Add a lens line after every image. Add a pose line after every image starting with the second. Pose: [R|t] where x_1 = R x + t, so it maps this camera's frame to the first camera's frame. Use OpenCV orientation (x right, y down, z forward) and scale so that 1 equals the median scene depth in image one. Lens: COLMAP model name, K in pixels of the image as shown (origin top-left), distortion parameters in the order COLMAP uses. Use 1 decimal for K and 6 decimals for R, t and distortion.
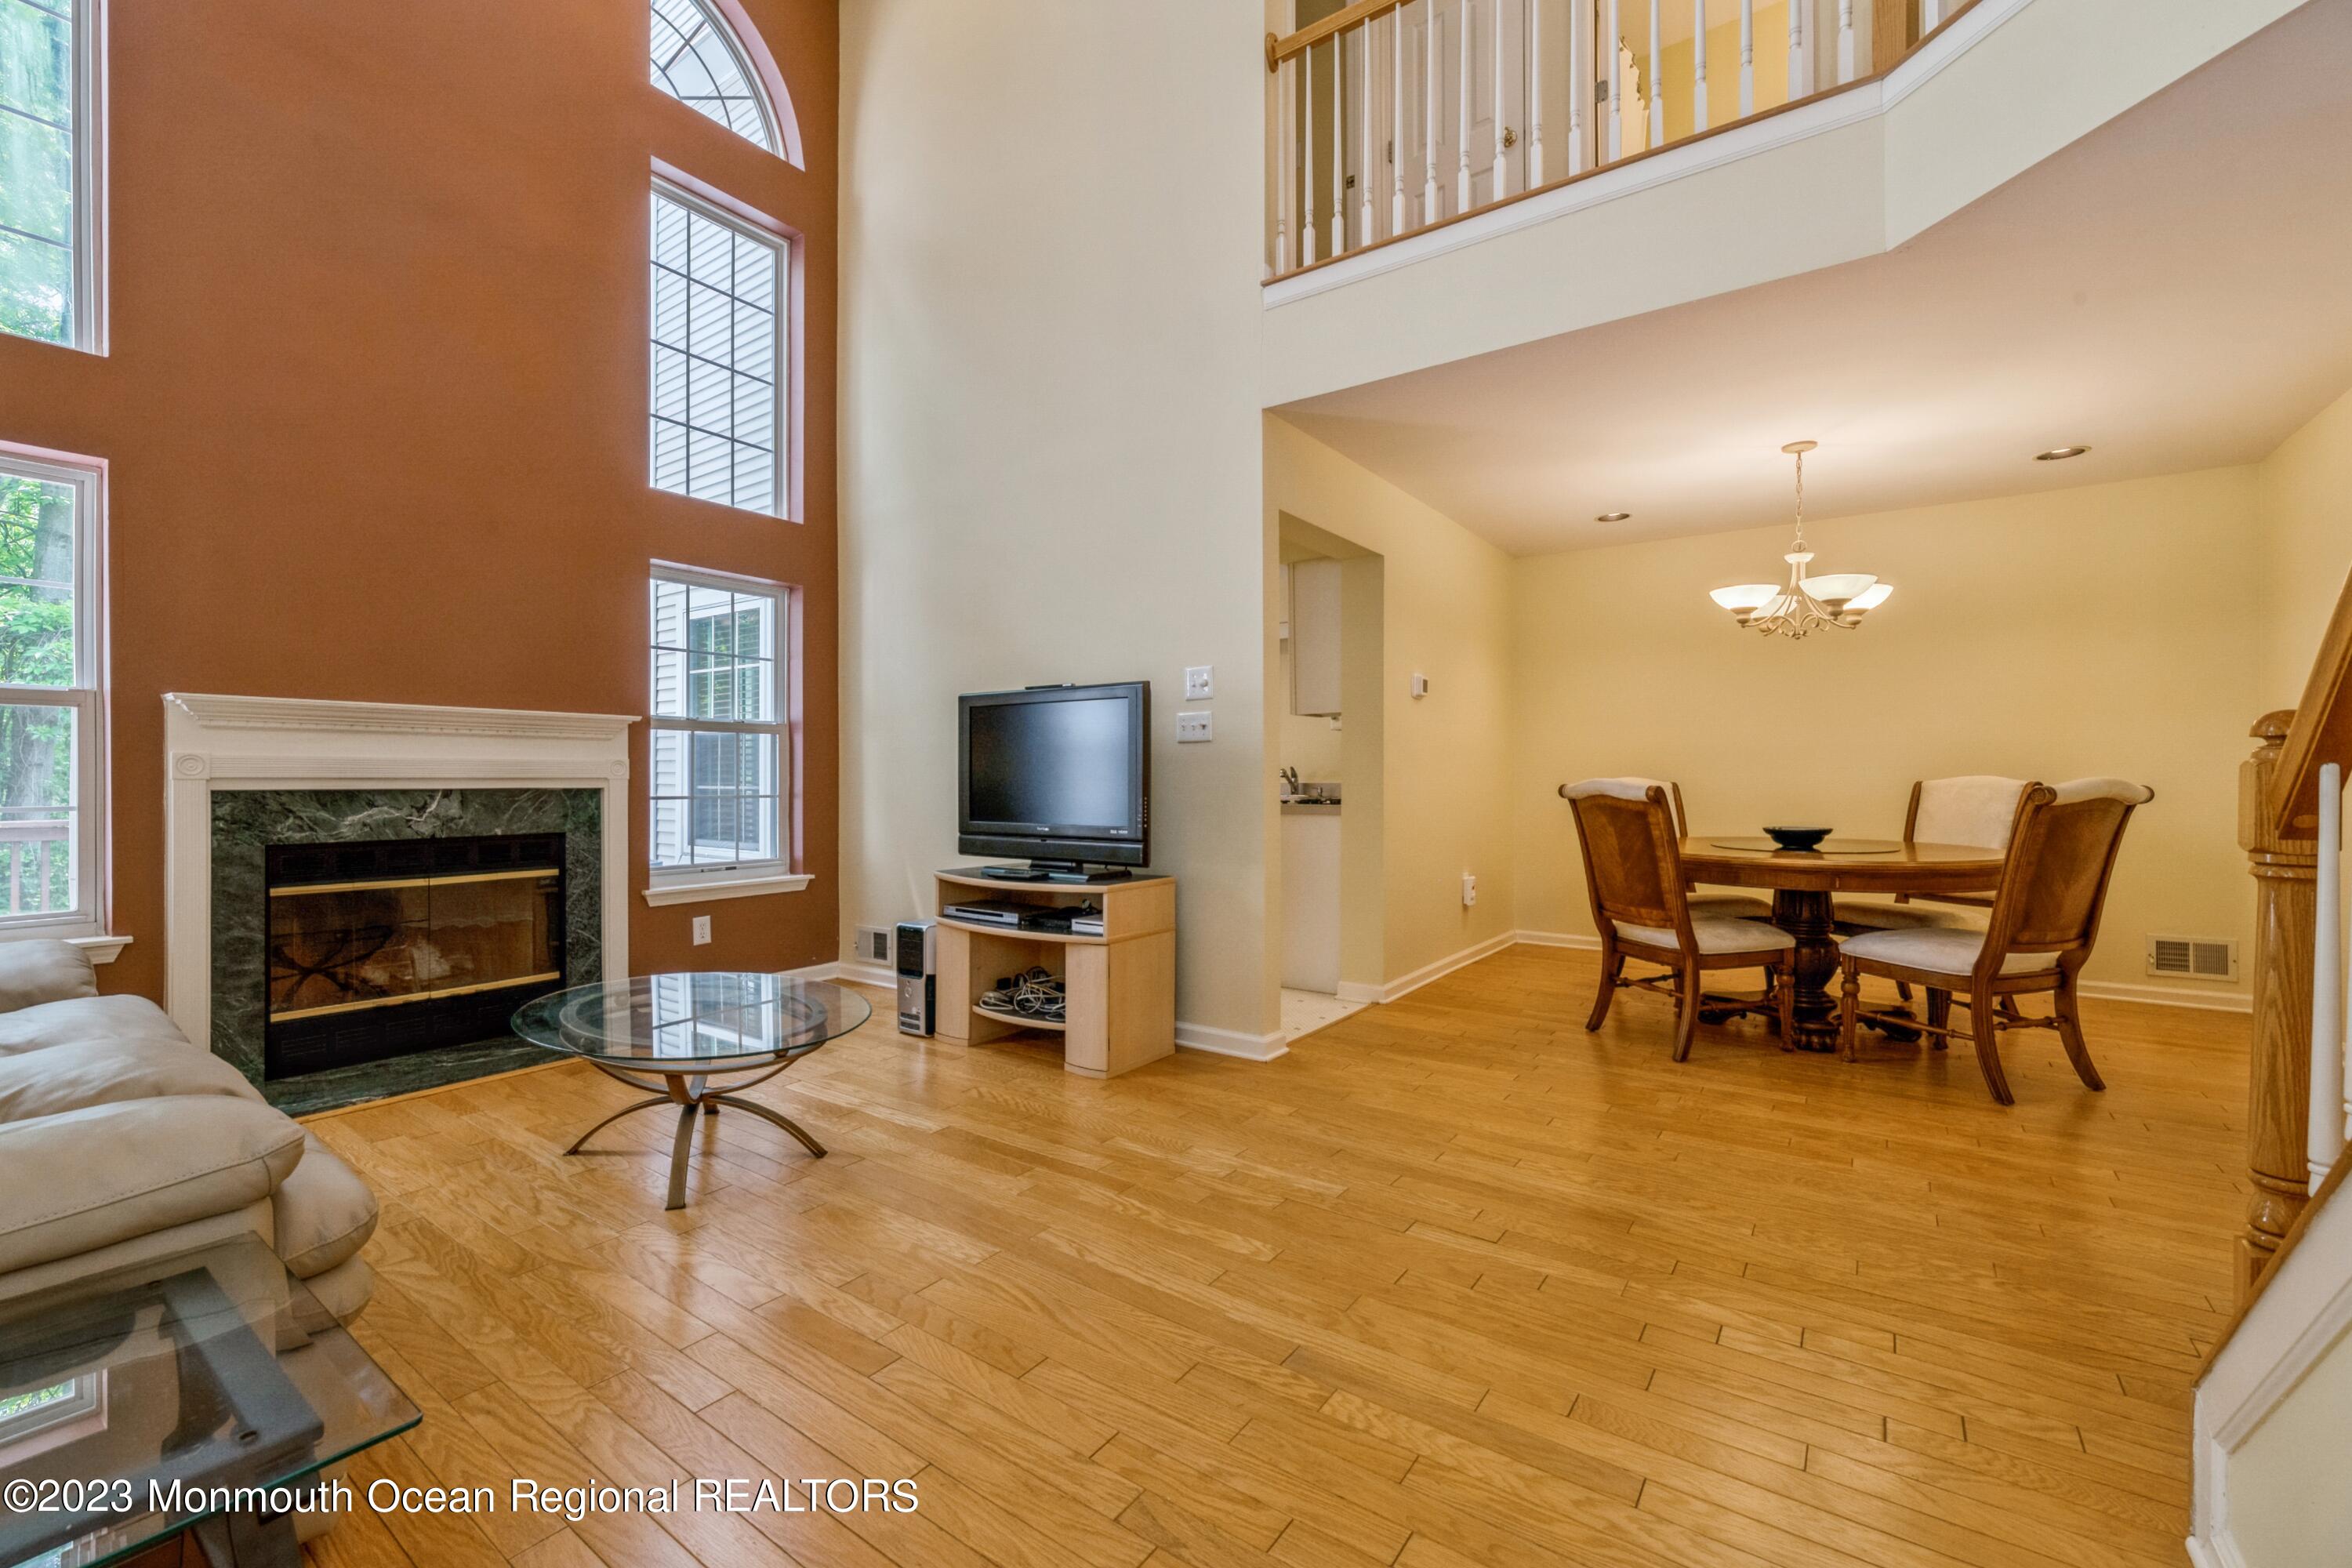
lens RADIAL K [[954.0, 0, 1193.6], [0, 954.0, 780.5], [0, 0, 1]] dist [-0.004438, -0.000191]
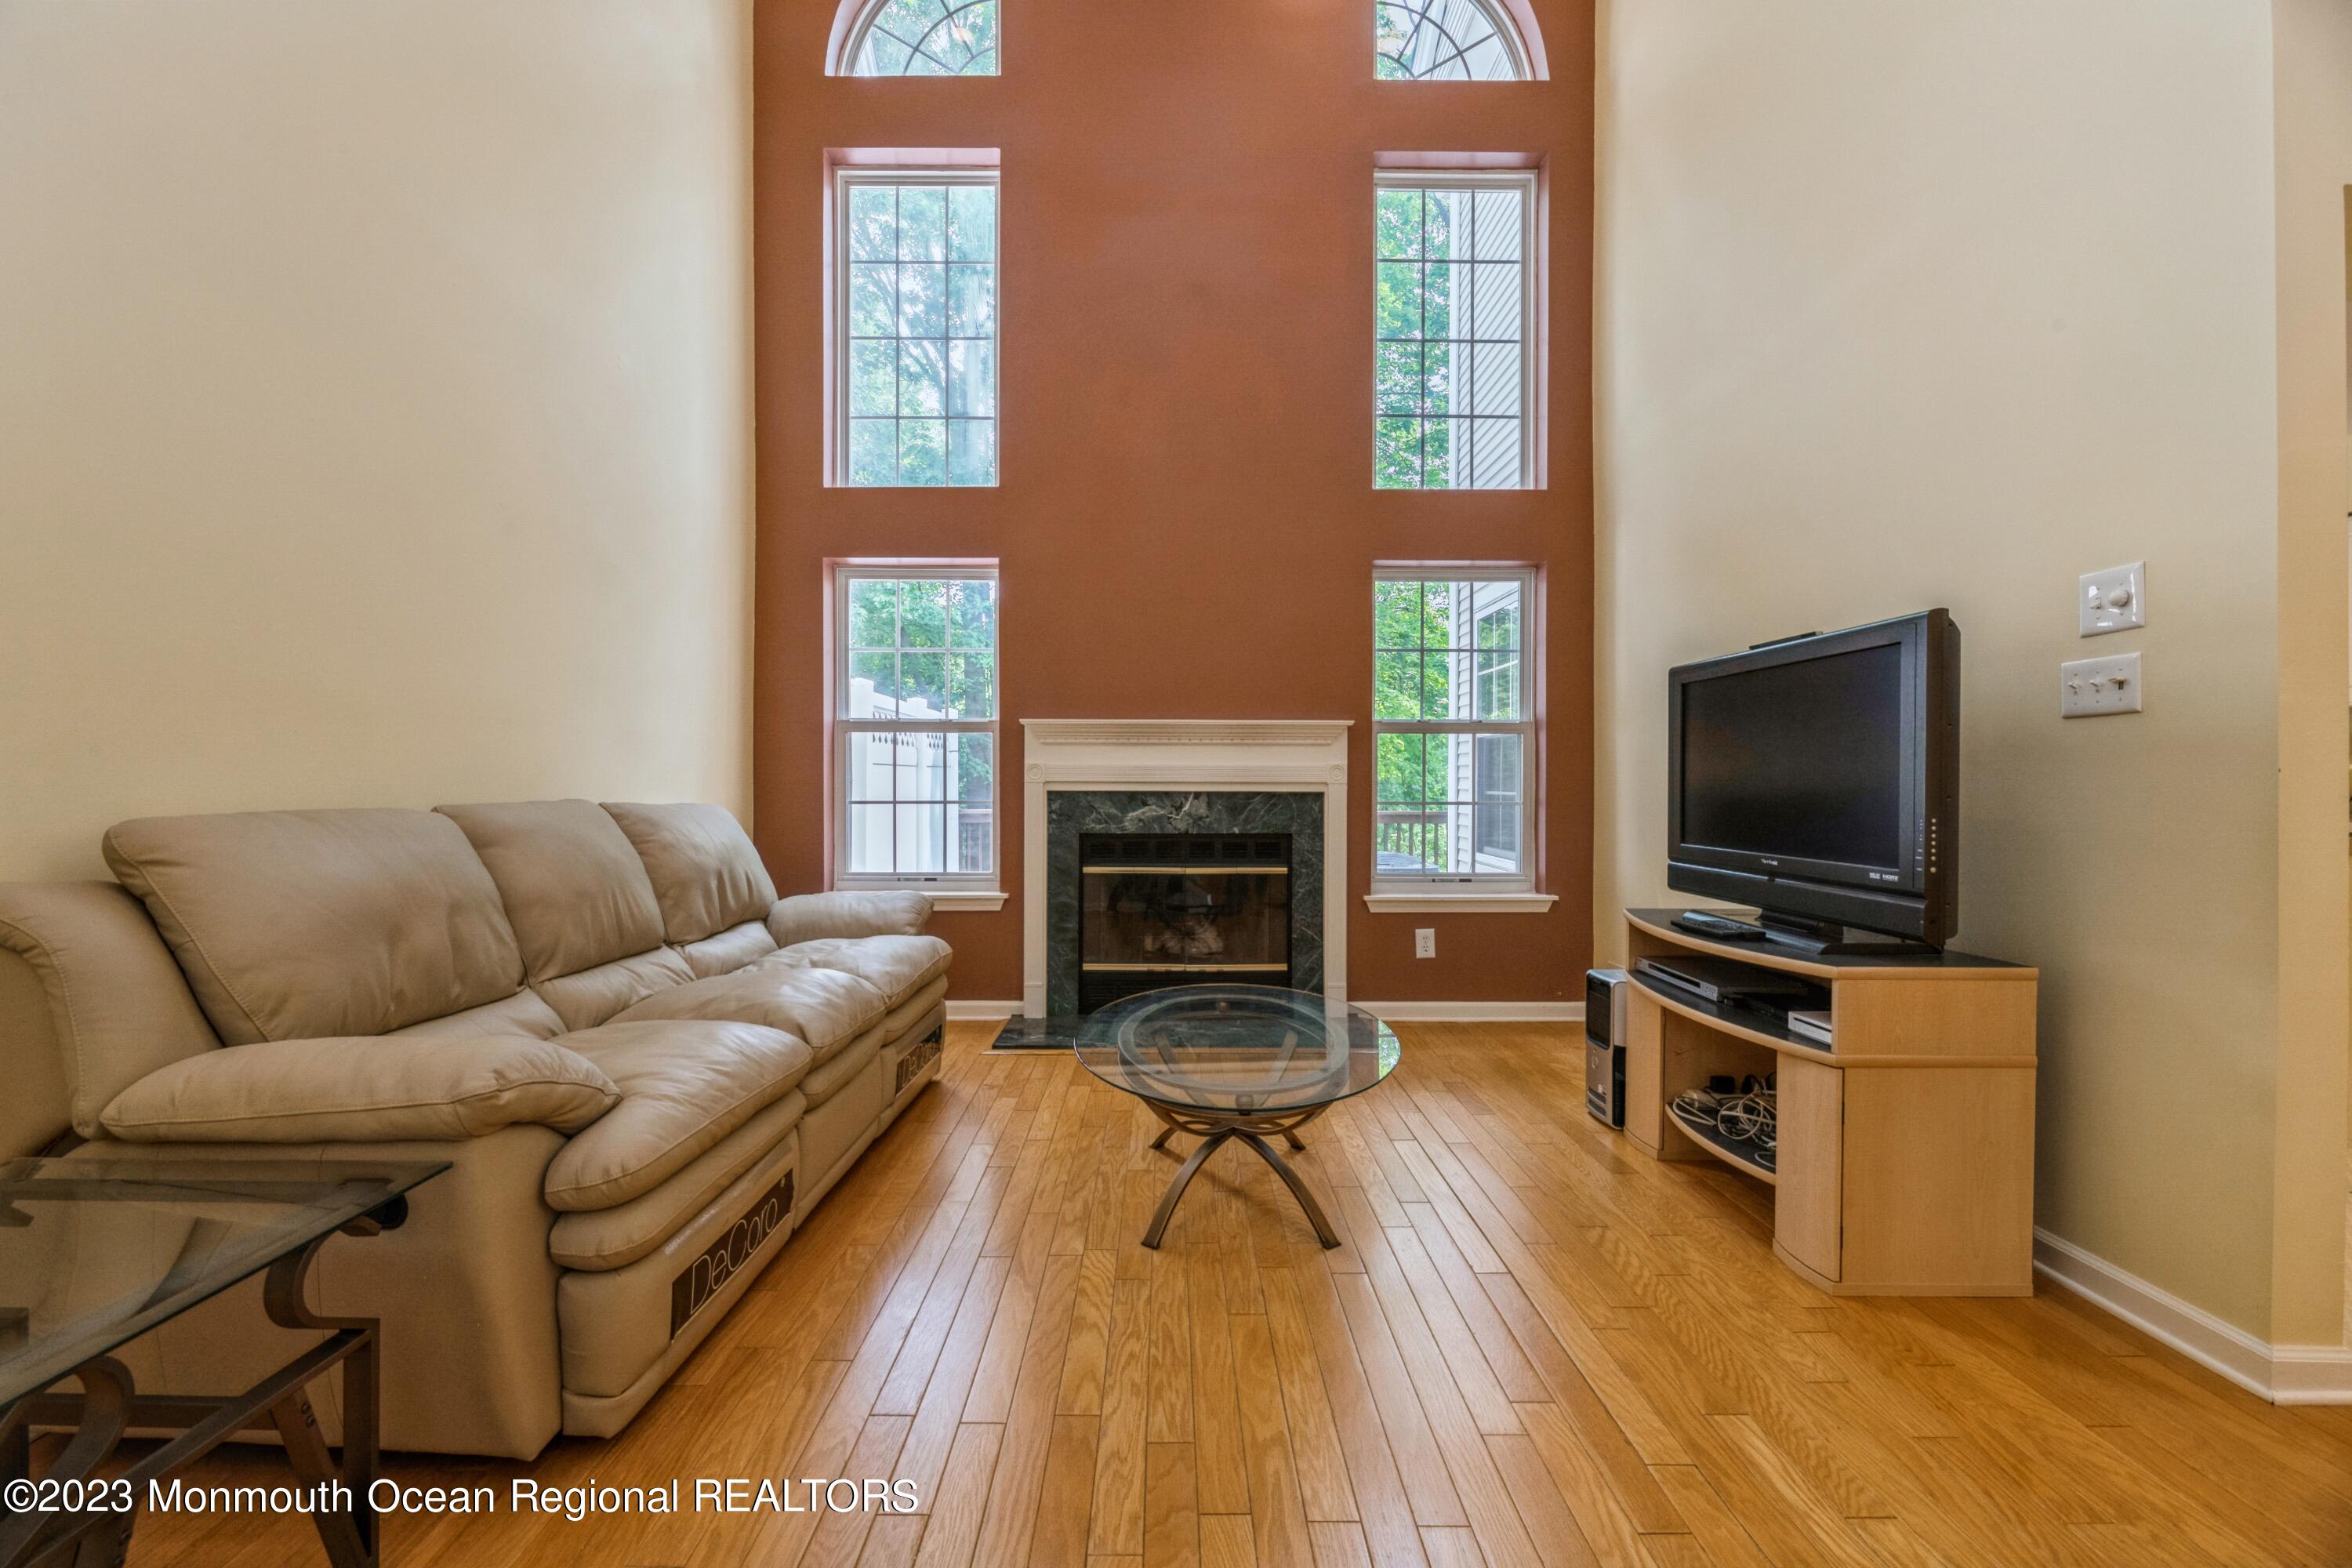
lens RADIAL K [[954.0, 0, 1172.1], [0, 954.0, 789.3], [0, 0, 1]] dist [-0.004438, -0.000191]
pose [[0.575950, 0.007897, -0.817447, 0.130326], [-0.005778, 0.999968, 0.005589, 0.000110], [0.817464, 0.001504, 0.575977, 0.284493]]
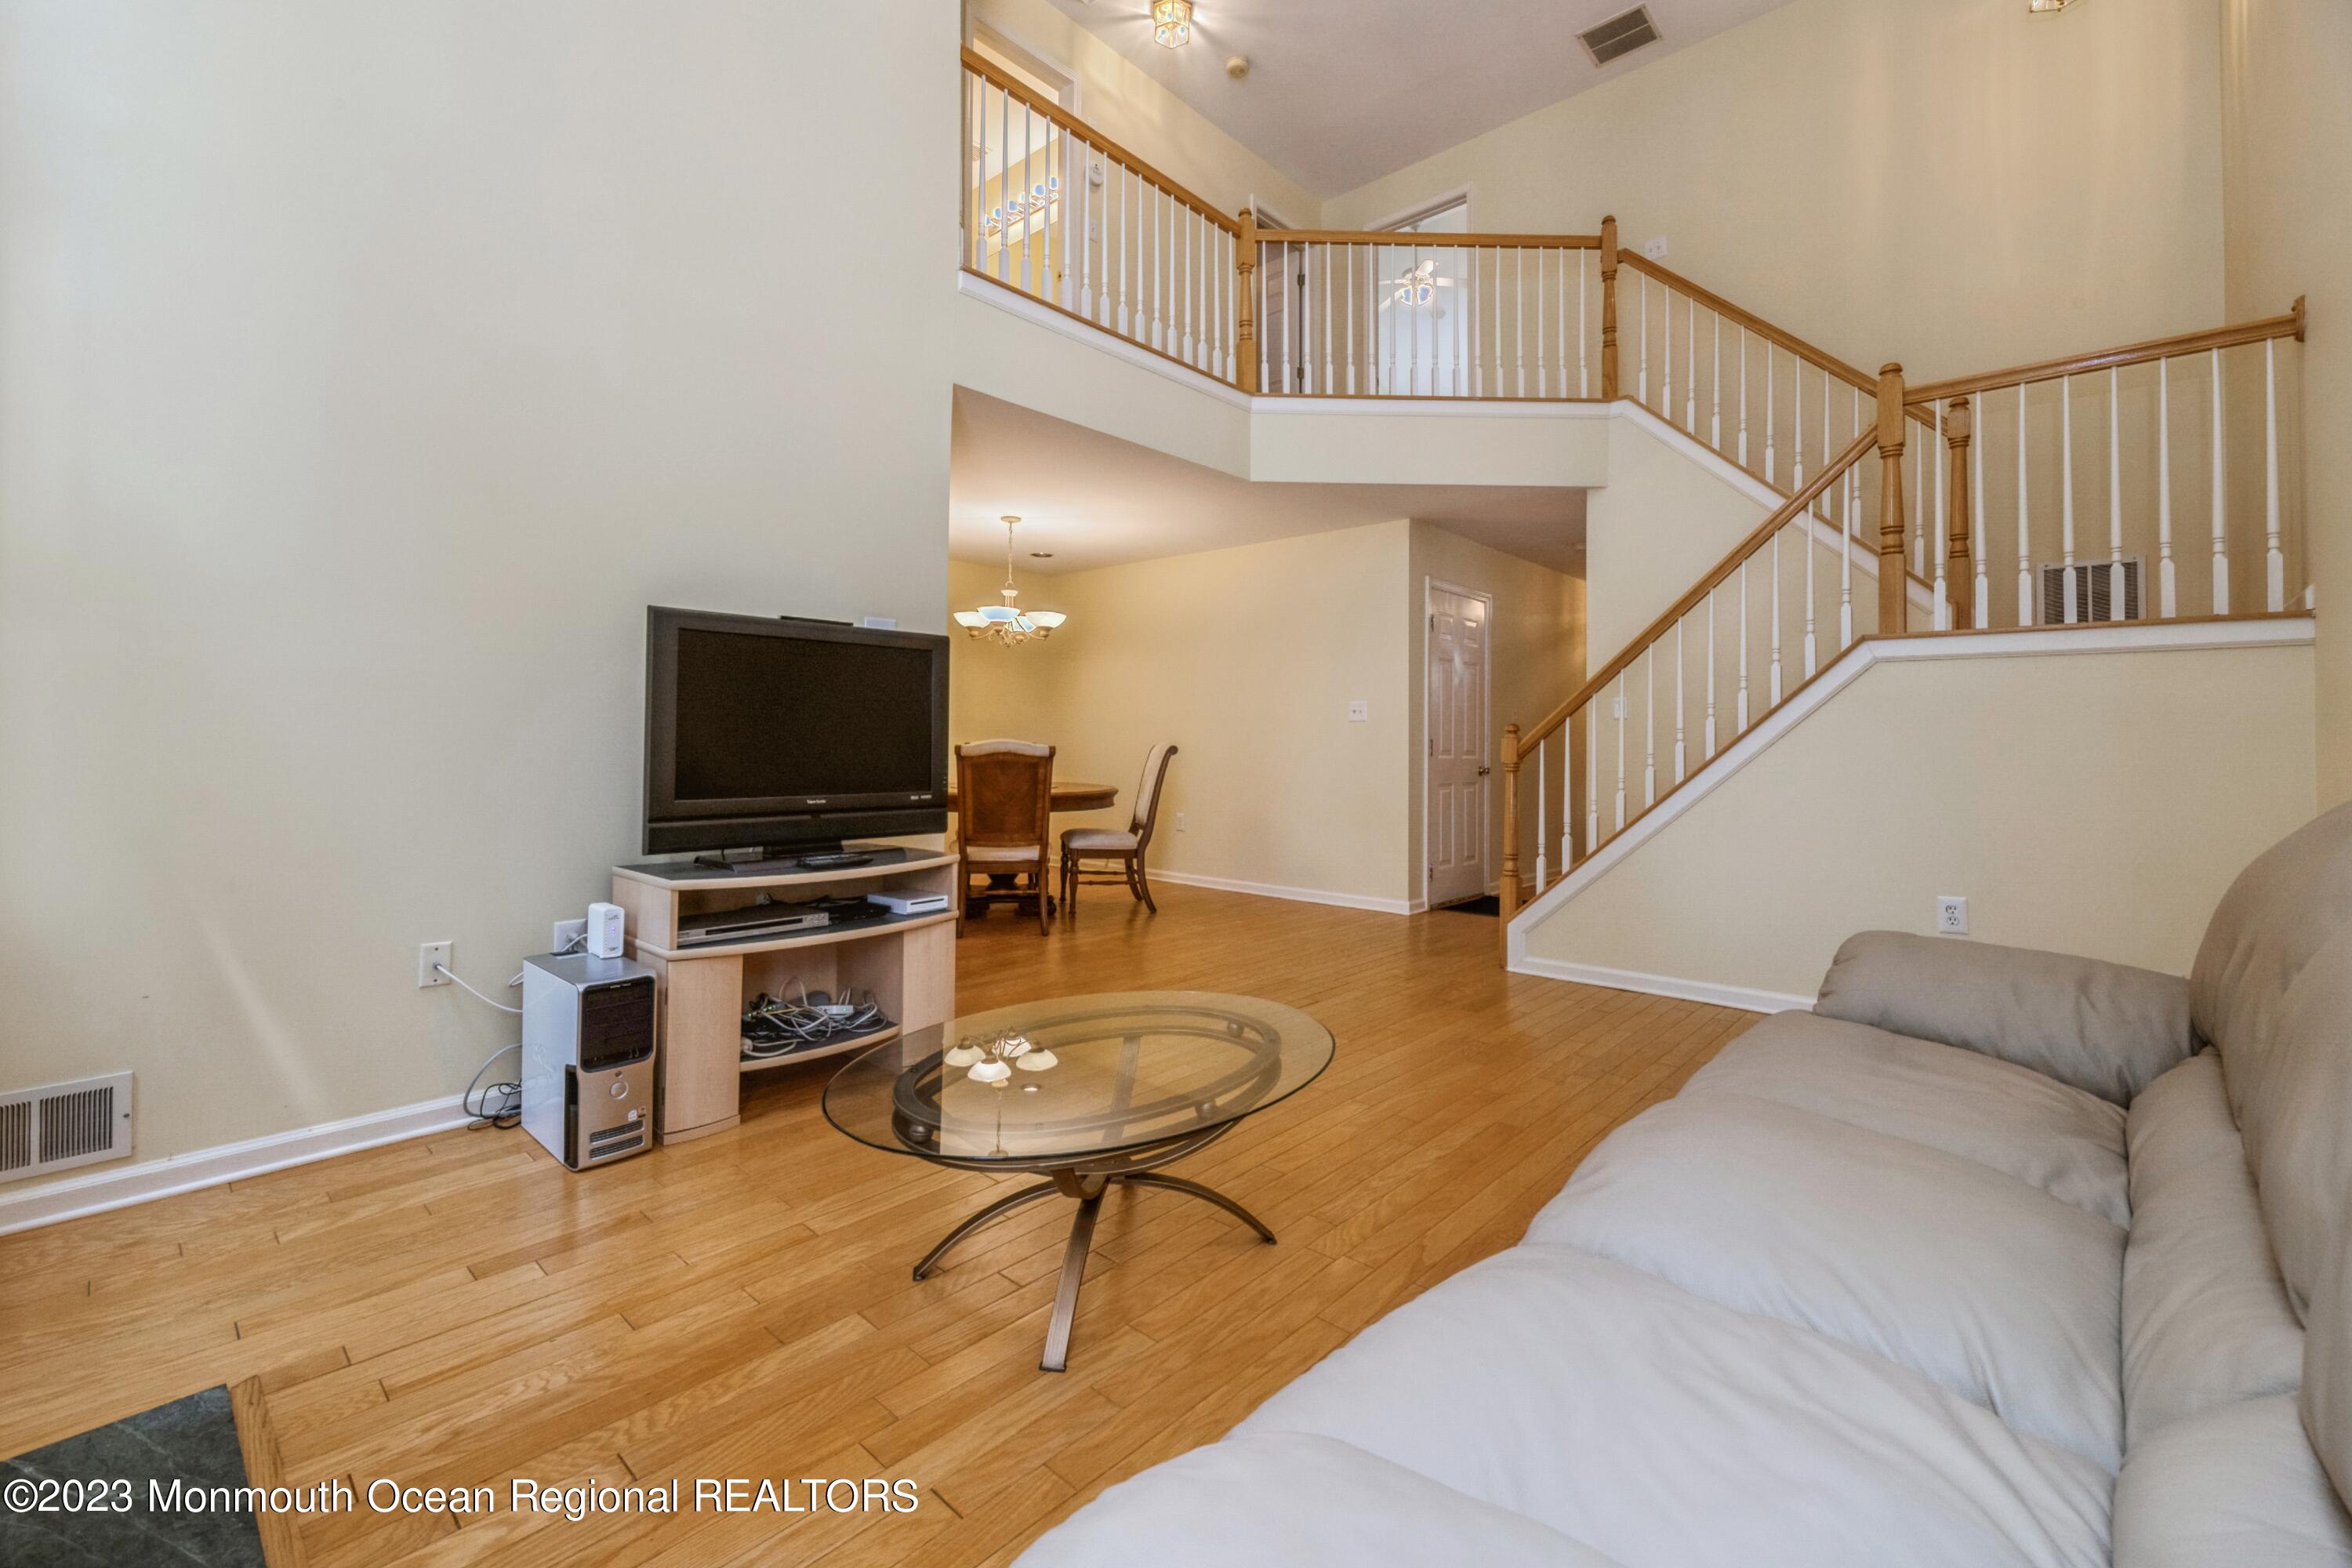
lens RADIAL K [[954.0, 0, 1167.1], [0, 954.0, 742.0], [0, 0, 1]] dist [-0.004438, -0.000191]
pose [[0.137466, 0.002315, 0.990504, -0.856261], [-0.002373, 0.999995, -0.002007, 0.002108], [-0.990504, -0.002075, 0.137471, 0.580820]]
